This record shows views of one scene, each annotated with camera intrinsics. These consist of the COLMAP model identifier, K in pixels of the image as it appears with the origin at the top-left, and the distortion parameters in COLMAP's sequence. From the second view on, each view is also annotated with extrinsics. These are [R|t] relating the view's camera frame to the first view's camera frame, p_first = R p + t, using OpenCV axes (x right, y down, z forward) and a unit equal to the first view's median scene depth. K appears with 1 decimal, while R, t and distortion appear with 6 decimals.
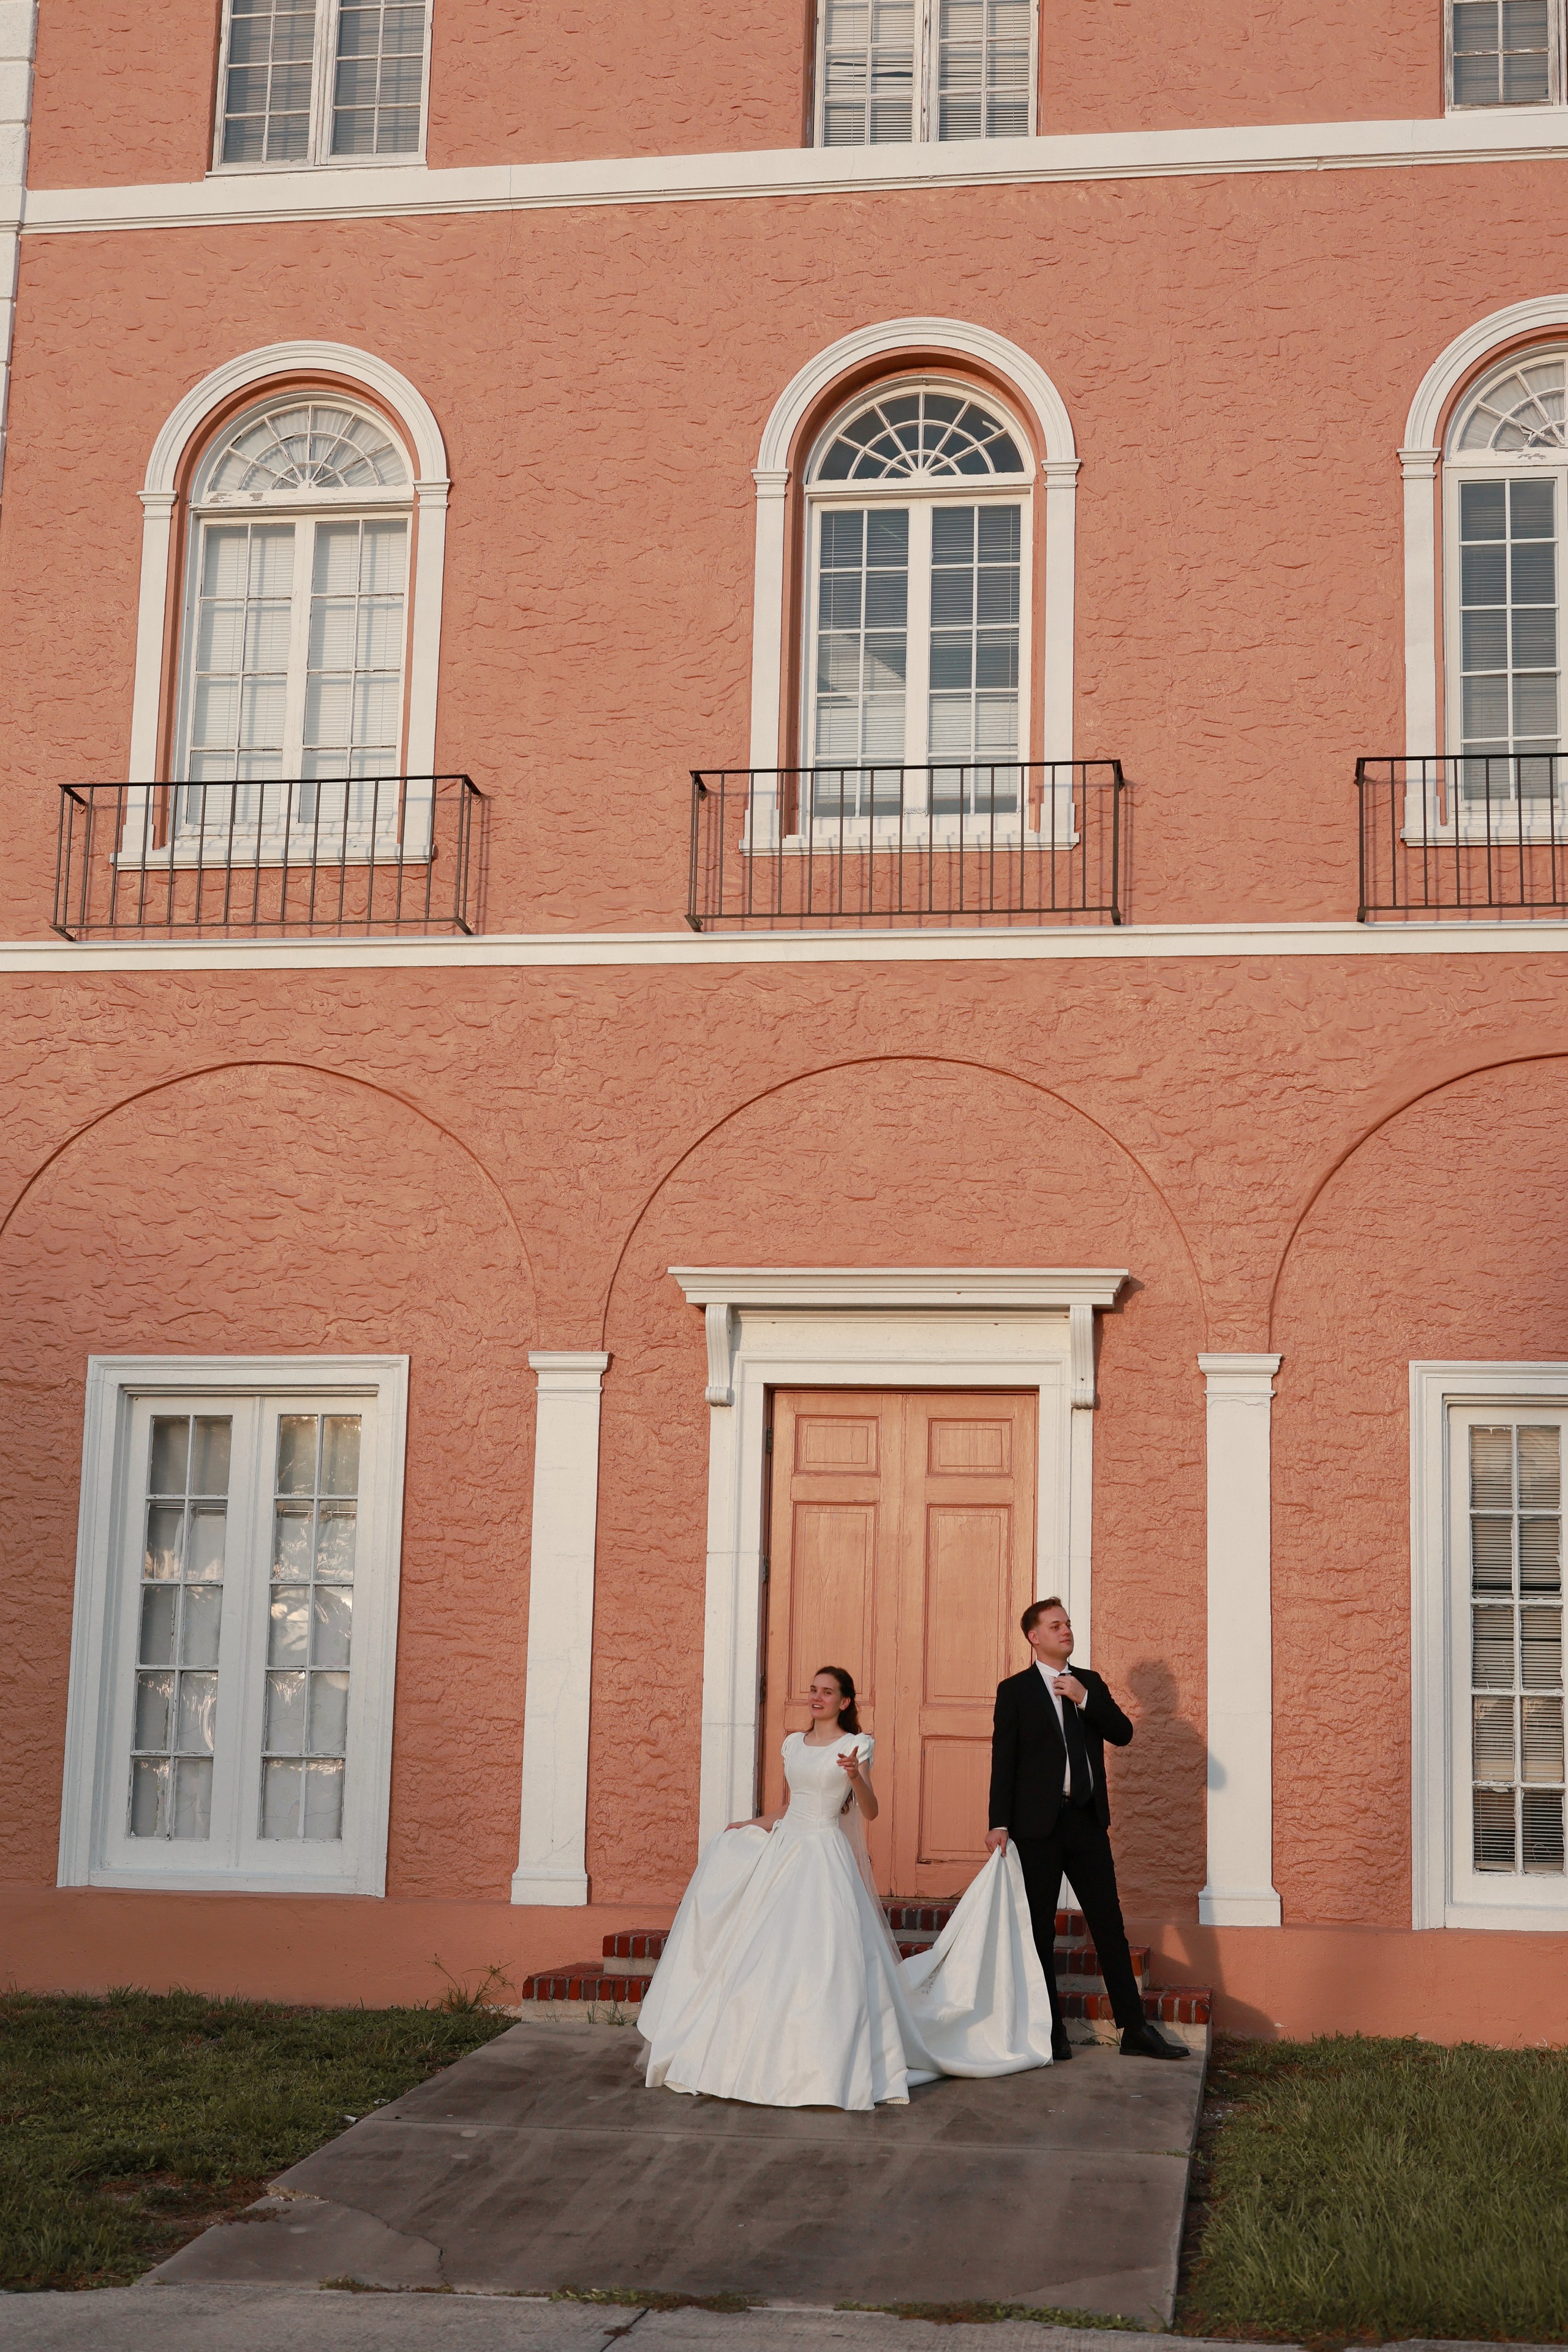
lens RADIAL K [[3398.7, 0, 797.4], [0, 3398.7, 1211.9], [0, 0, 1]] dist [0.022359, -0.050129]
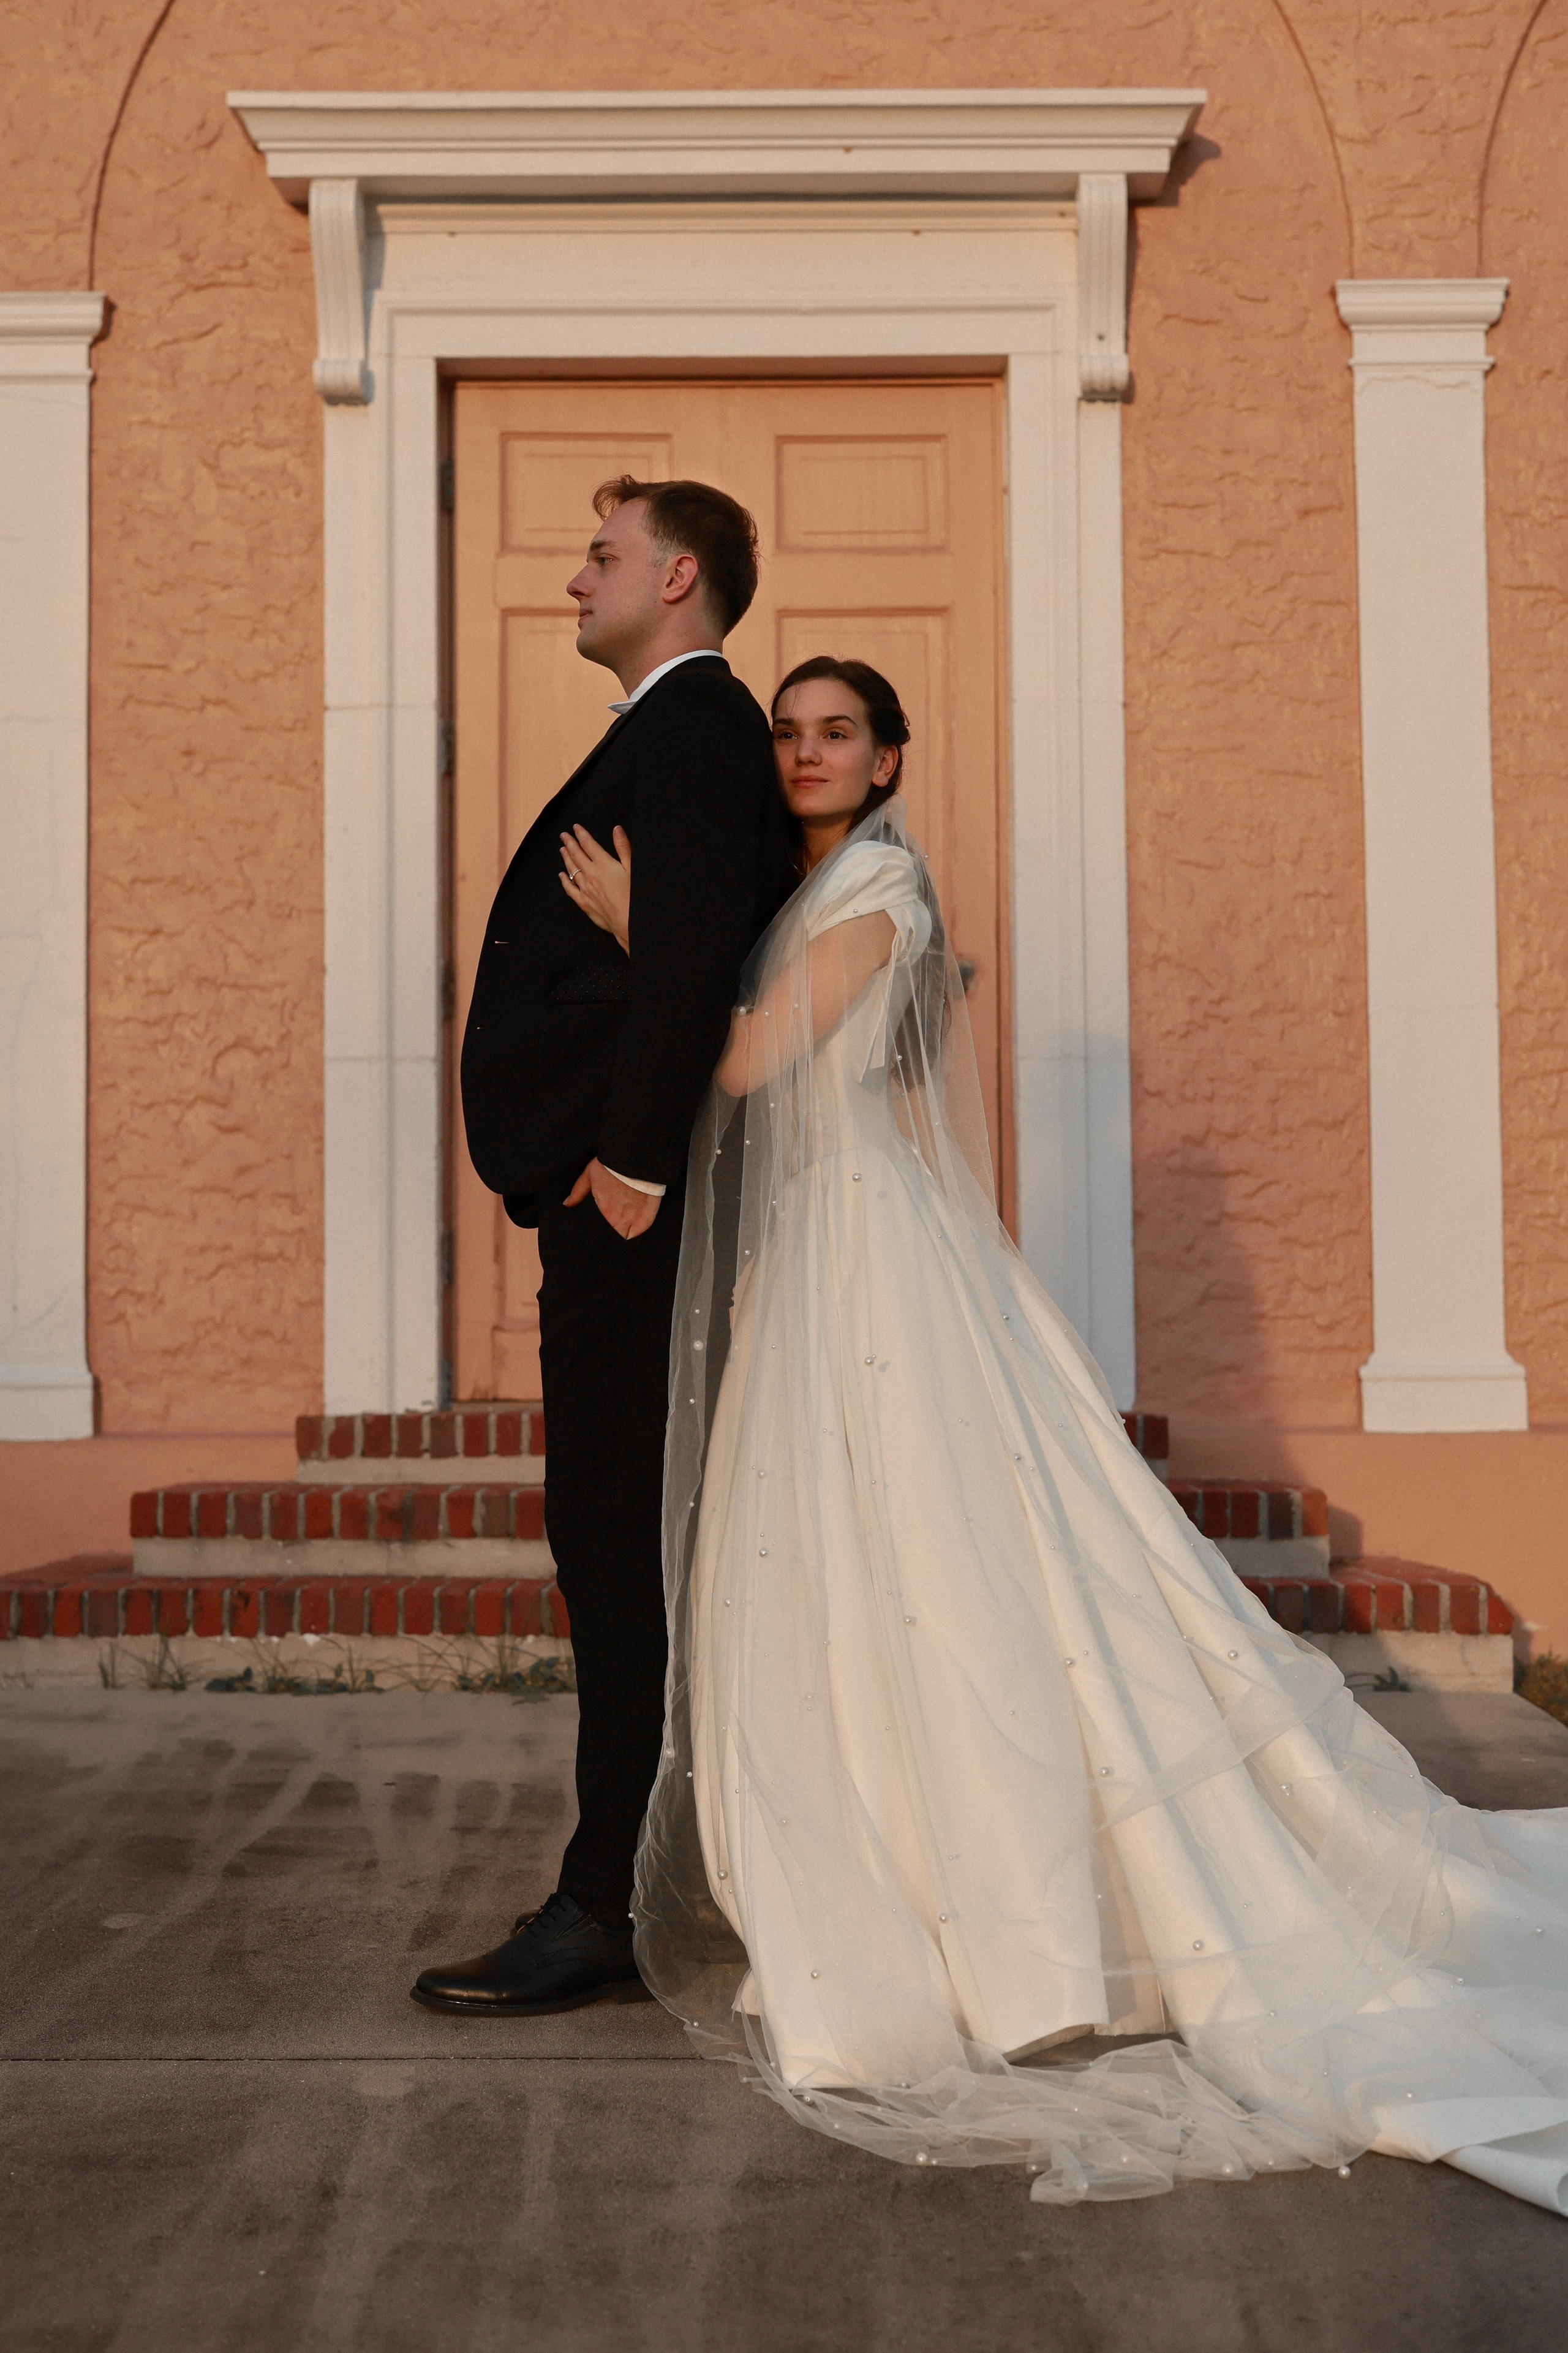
lens RADIAL K [[3441.4, 0, 789.4], [0, 3441.4, 1209.9], [0, 0, 1]] dist [0.017693, -0.033069]
pose [[0.990205, -0.022341, 0.137820, -0.030490], [0.005845, 0.992882, 0.118959, 0.113727], [-0.139497, -0.116988, 0.983288, 0.507723]]
